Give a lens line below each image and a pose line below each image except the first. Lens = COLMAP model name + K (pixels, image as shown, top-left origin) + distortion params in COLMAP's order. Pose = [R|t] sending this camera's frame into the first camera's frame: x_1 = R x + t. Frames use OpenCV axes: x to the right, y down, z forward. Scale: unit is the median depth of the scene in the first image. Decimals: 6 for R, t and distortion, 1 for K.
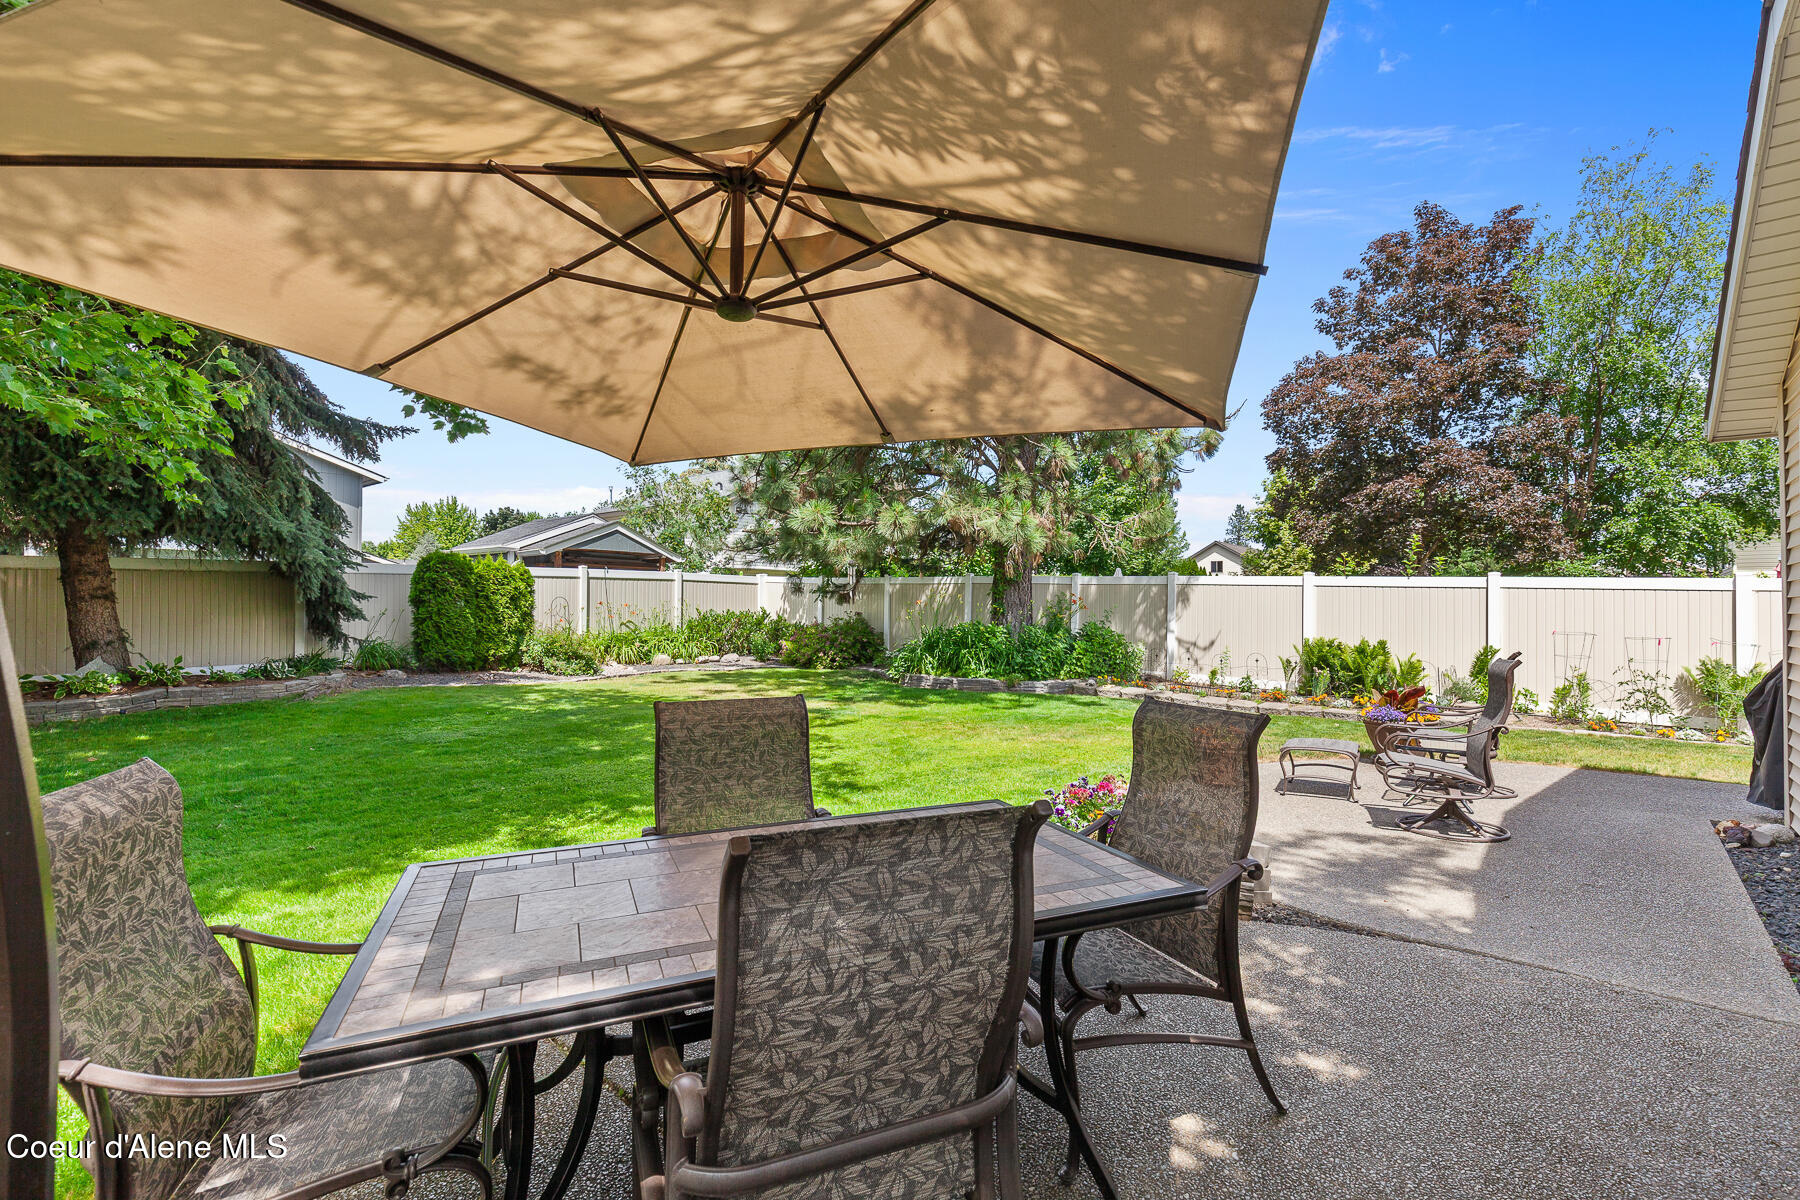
lens RADIAL K [[824.8, 0, 906.1], [0, 824.8, 582.5], [0, 0, 1]] dist [0.002732, 0.000720]
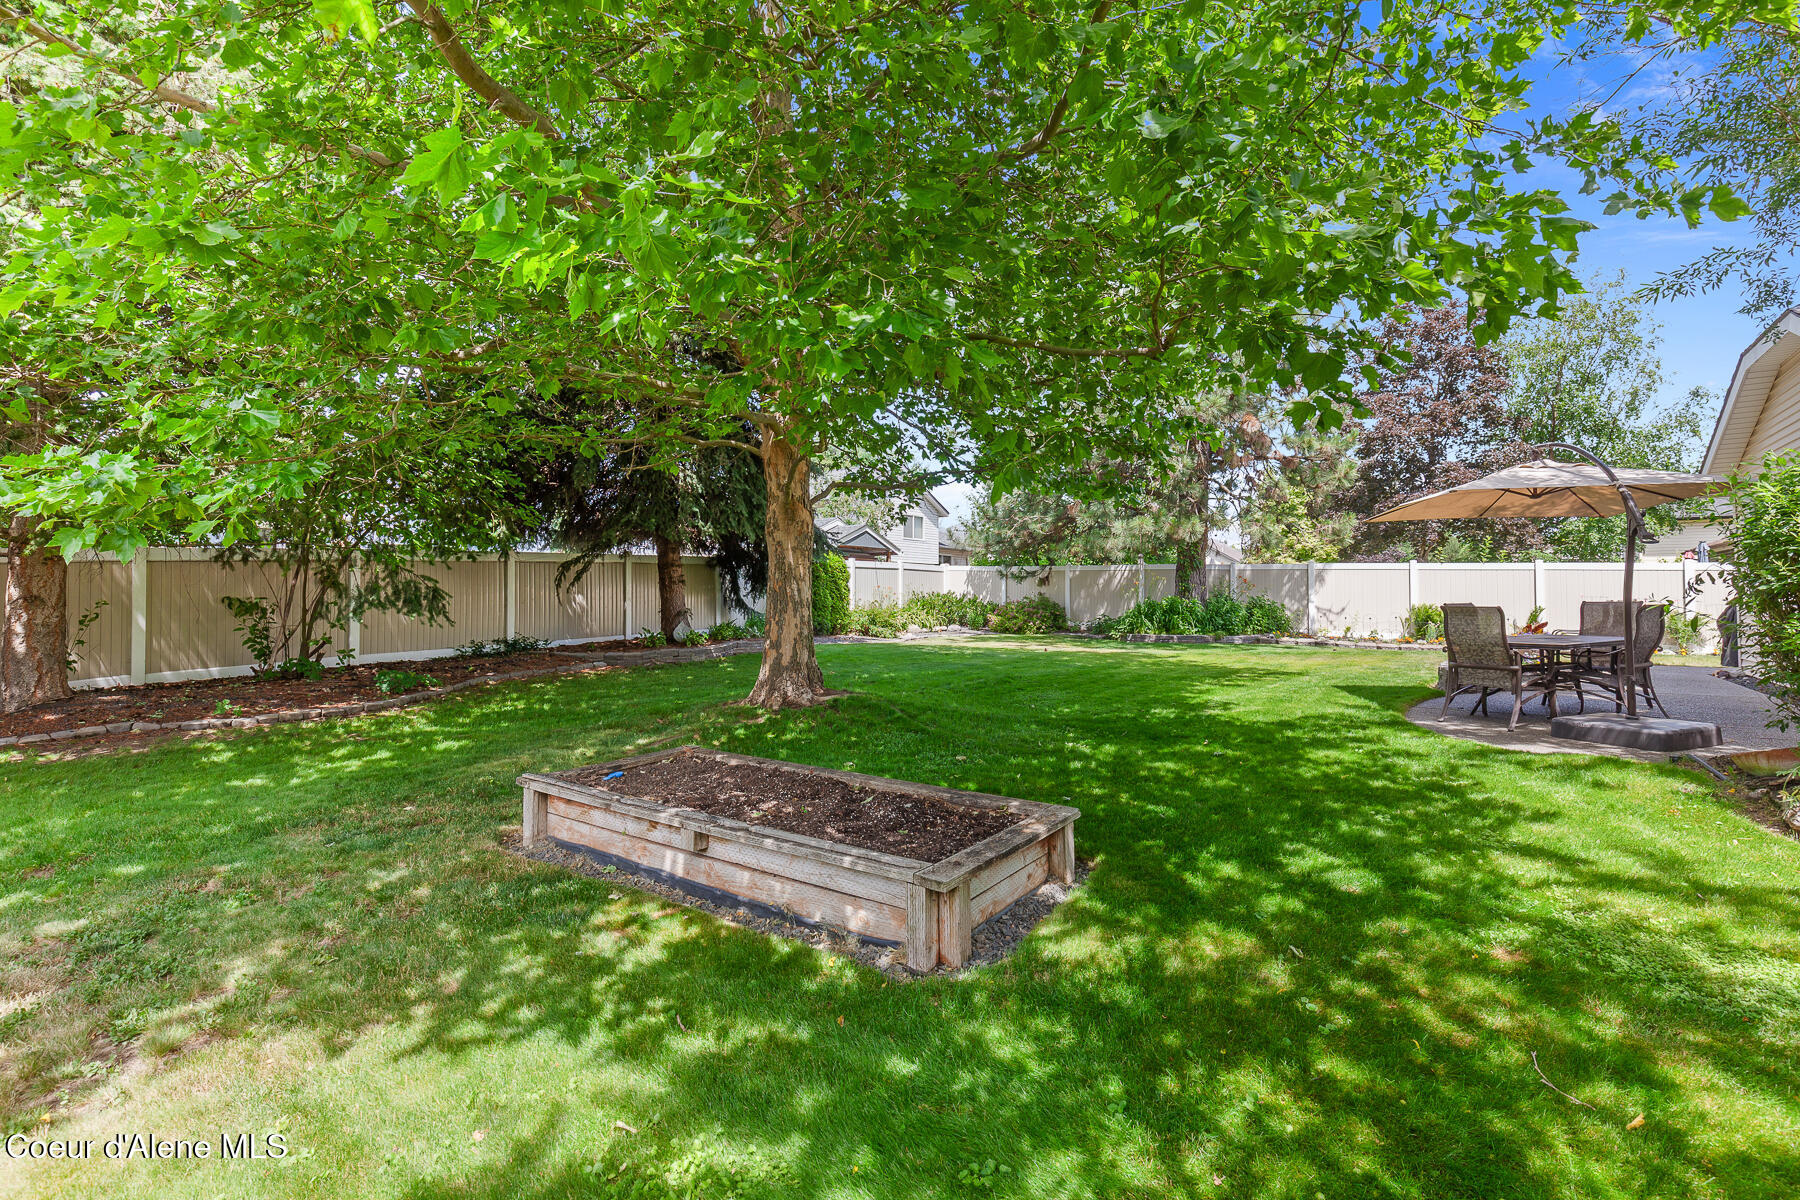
lens RADIAL K [[824.8, 0, 906.1], [0, 824.8, 582.5], [0, 0, 1]] dist [0.002732, 0.000720]
pose [[0.995044, -0.007116, 0.099180, -0.528605], [0.005564, 0.999858, 0.015915, -0.001592], [-0.099280, -0.015284, 0.994942, -0.371622]]
